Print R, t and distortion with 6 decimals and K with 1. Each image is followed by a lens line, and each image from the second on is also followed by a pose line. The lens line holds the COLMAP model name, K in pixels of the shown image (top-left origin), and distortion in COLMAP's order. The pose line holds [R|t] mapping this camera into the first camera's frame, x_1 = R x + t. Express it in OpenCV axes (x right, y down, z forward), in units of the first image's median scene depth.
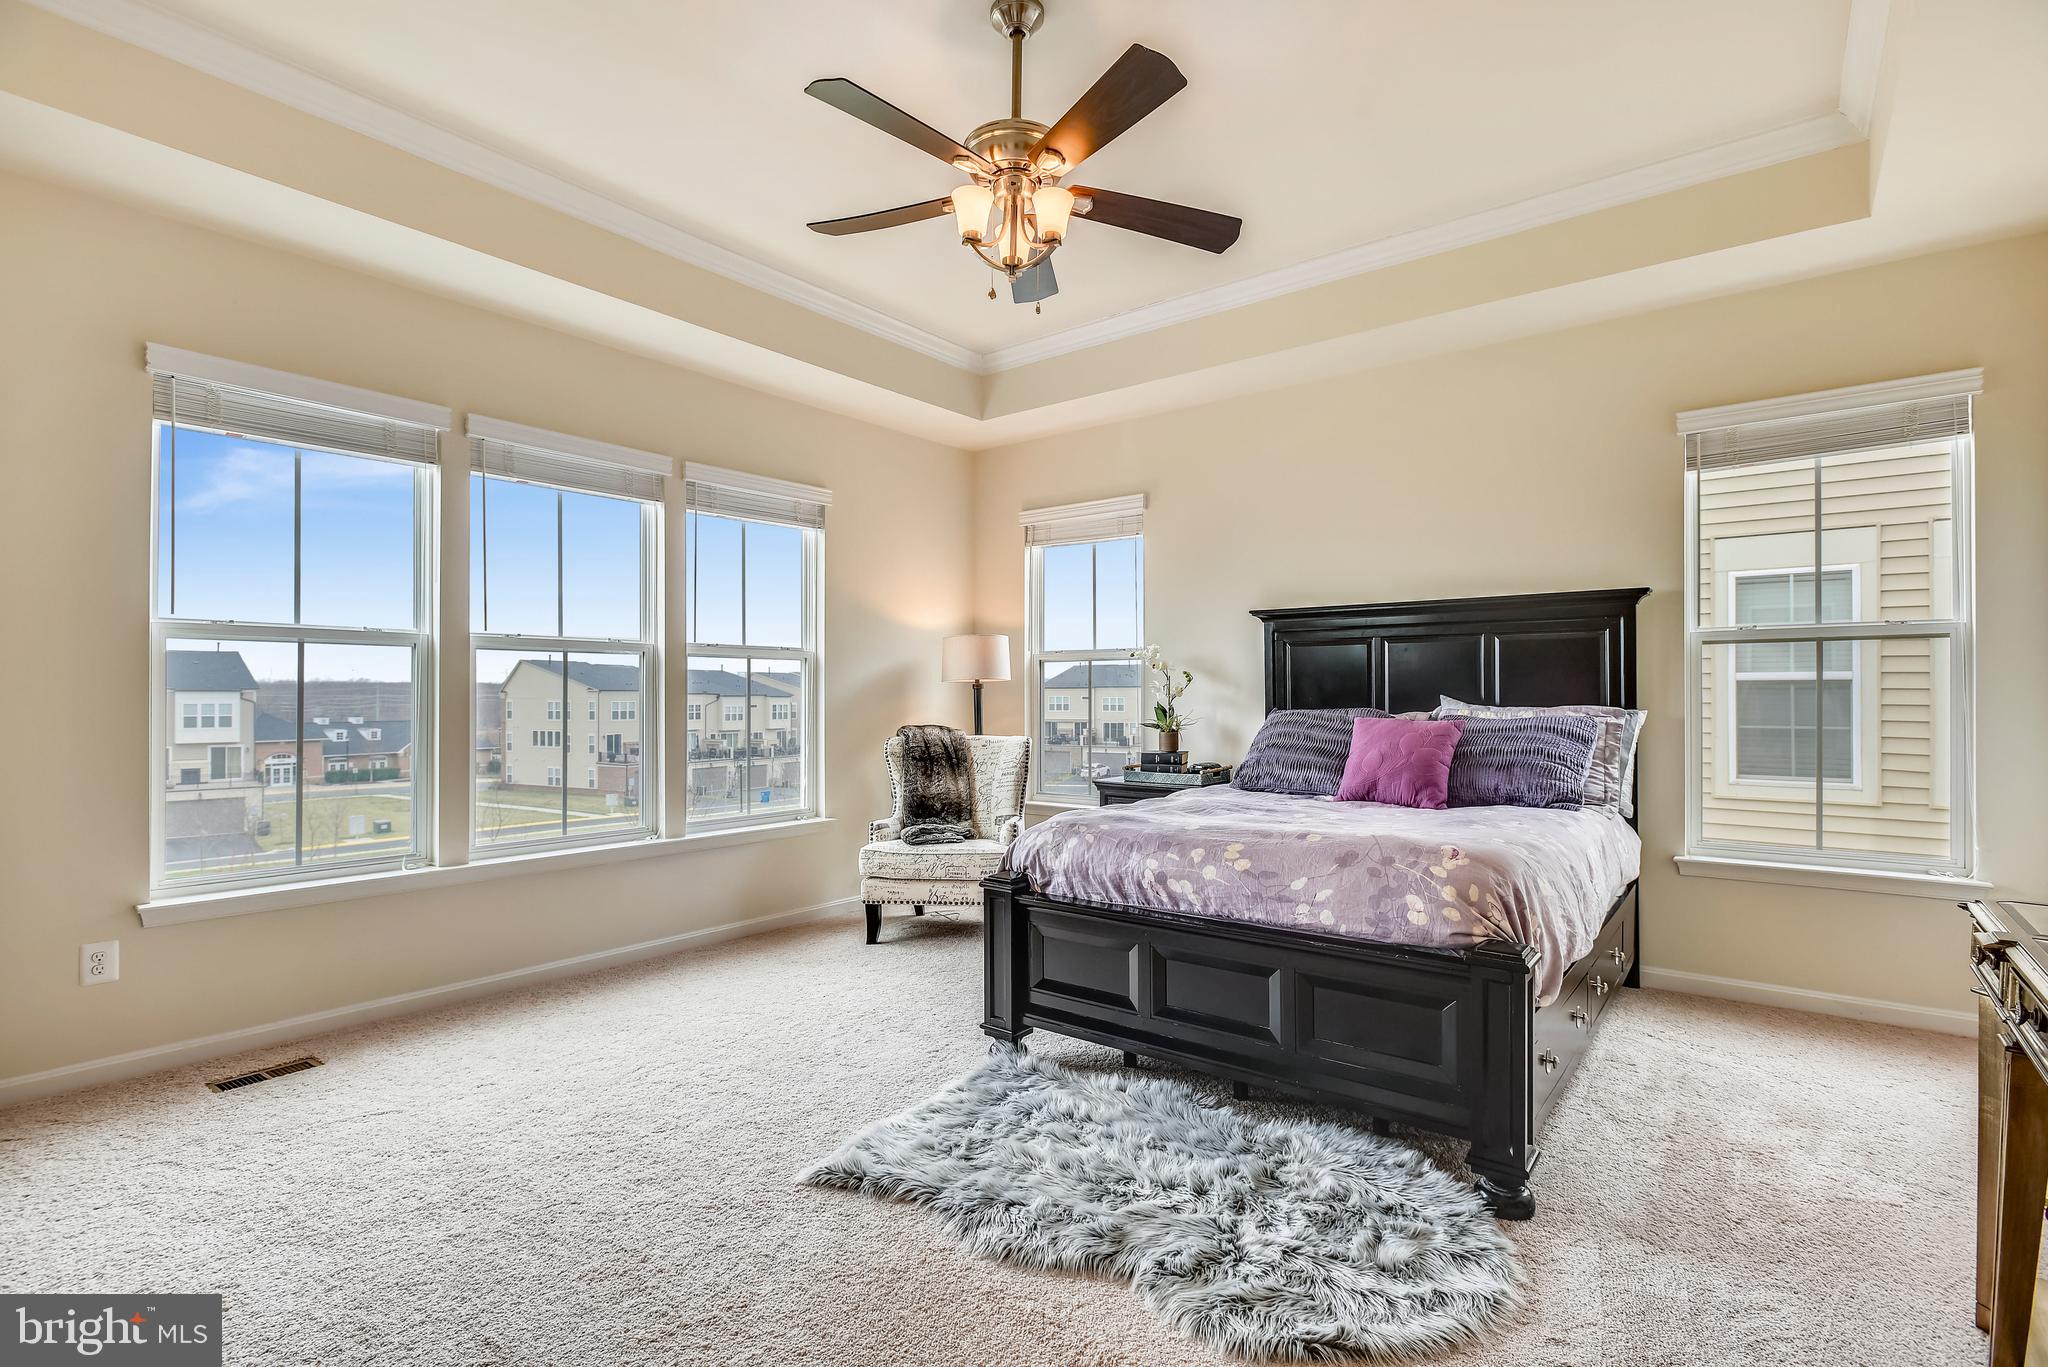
lens RADIAL K [[966.8, 0, 1027.4], [0, 966.8, 705.0], [0, 0, 1]] dist [-0.009583, 0.000286]
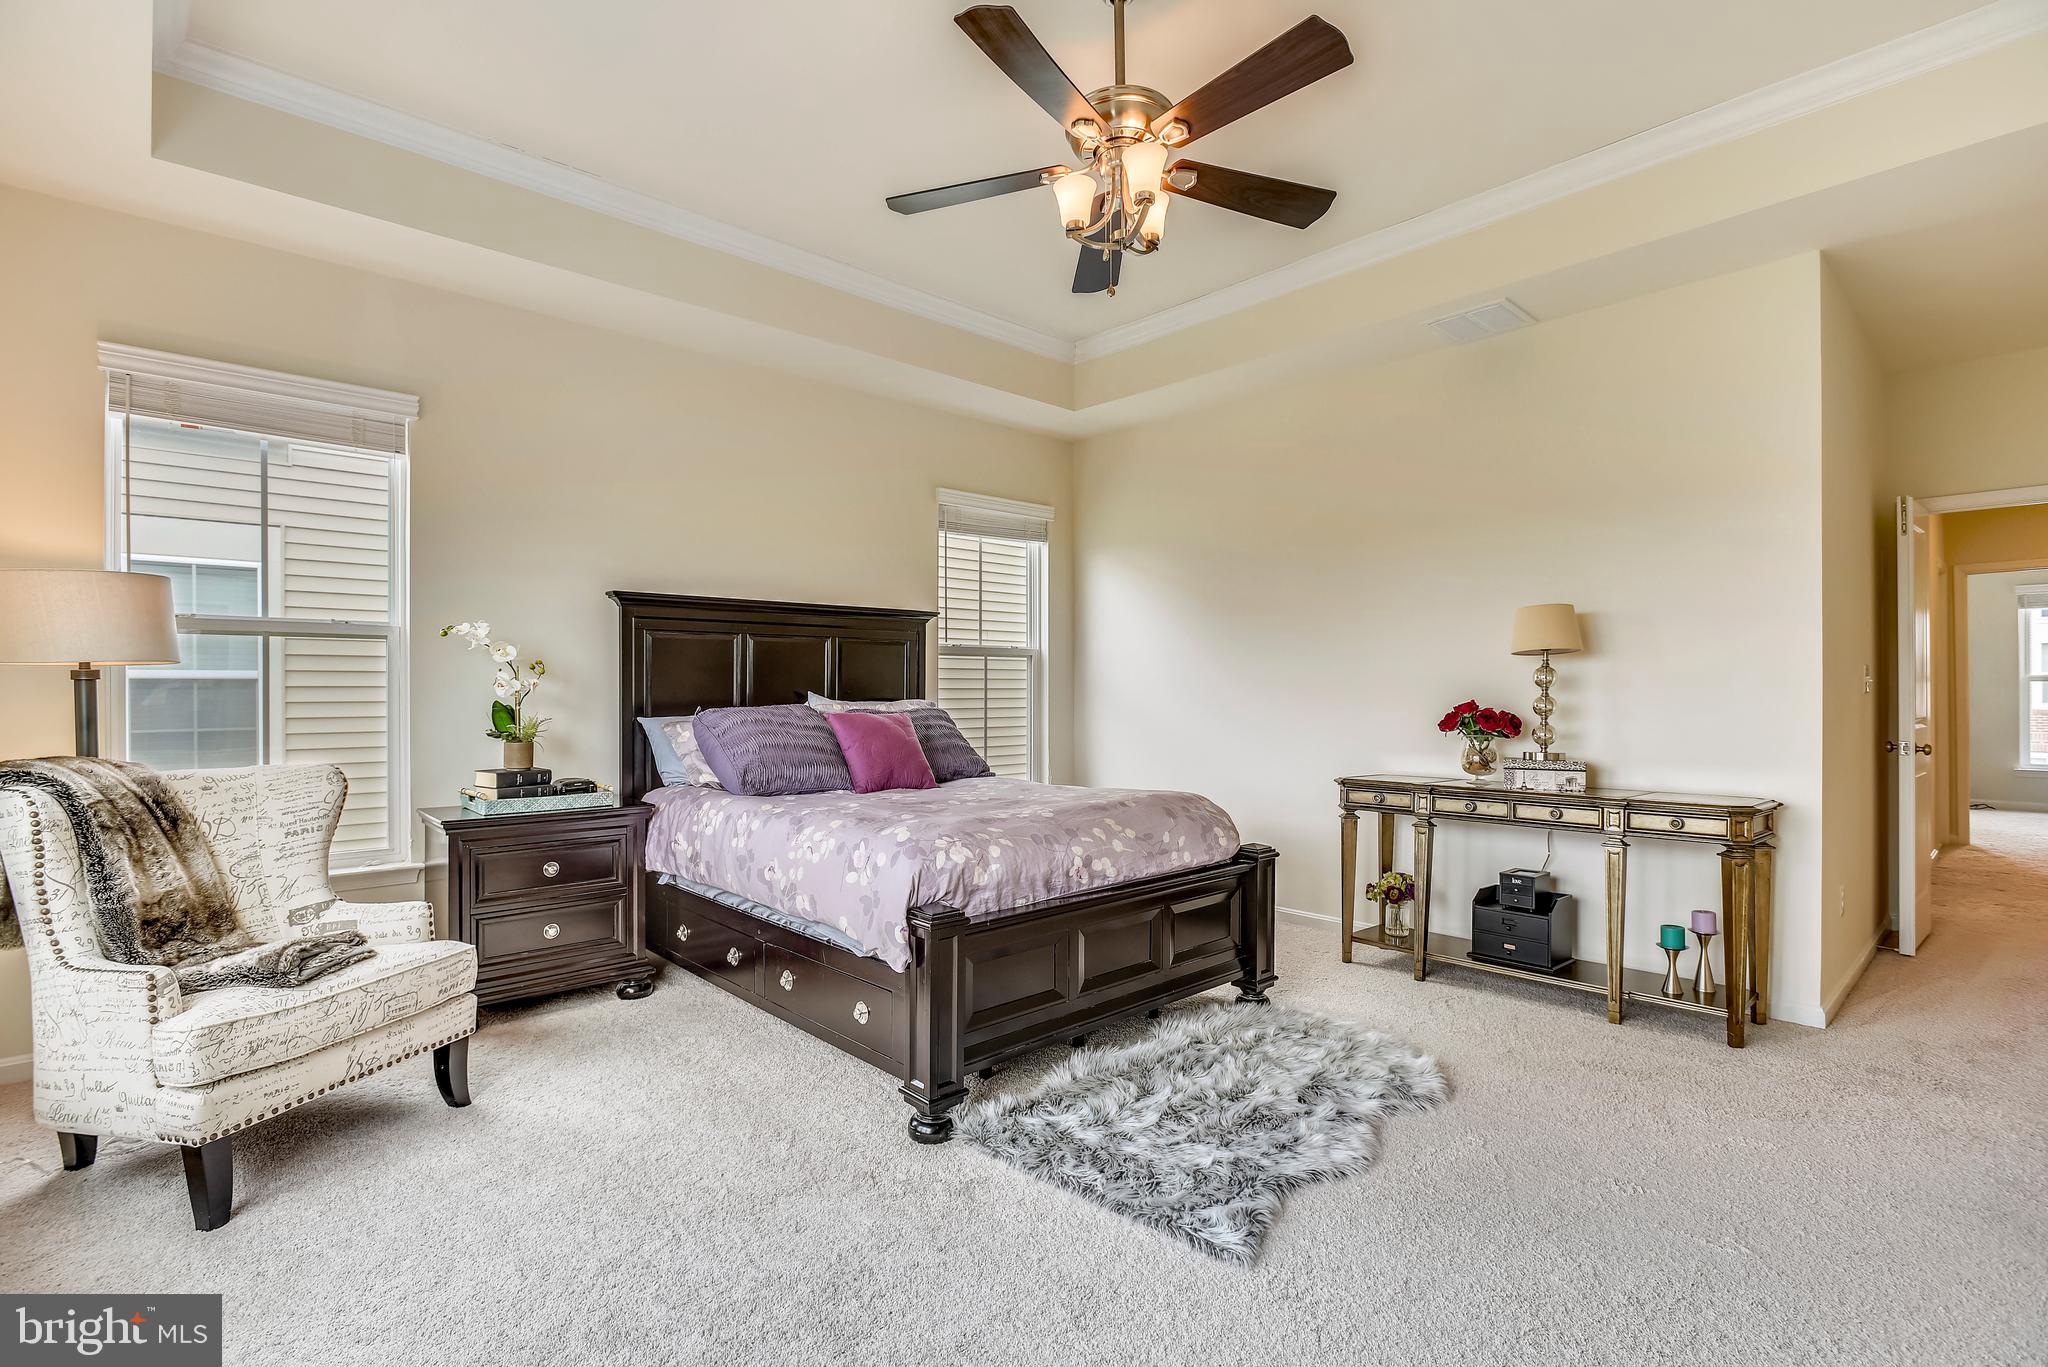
lens RADIAL K [[998.4, 0, 1024.0], [0, 998.4, 683.5], [0, 0, 1]] dist [-0.001760, 0.000091]
pose [[0.146518, 0.007160, 0.989182, -0.653628], [0.010309, 0.999908, -0.008764, -0.006754], [-0.989154, 0.011481, 0.146431, 0.606939]]
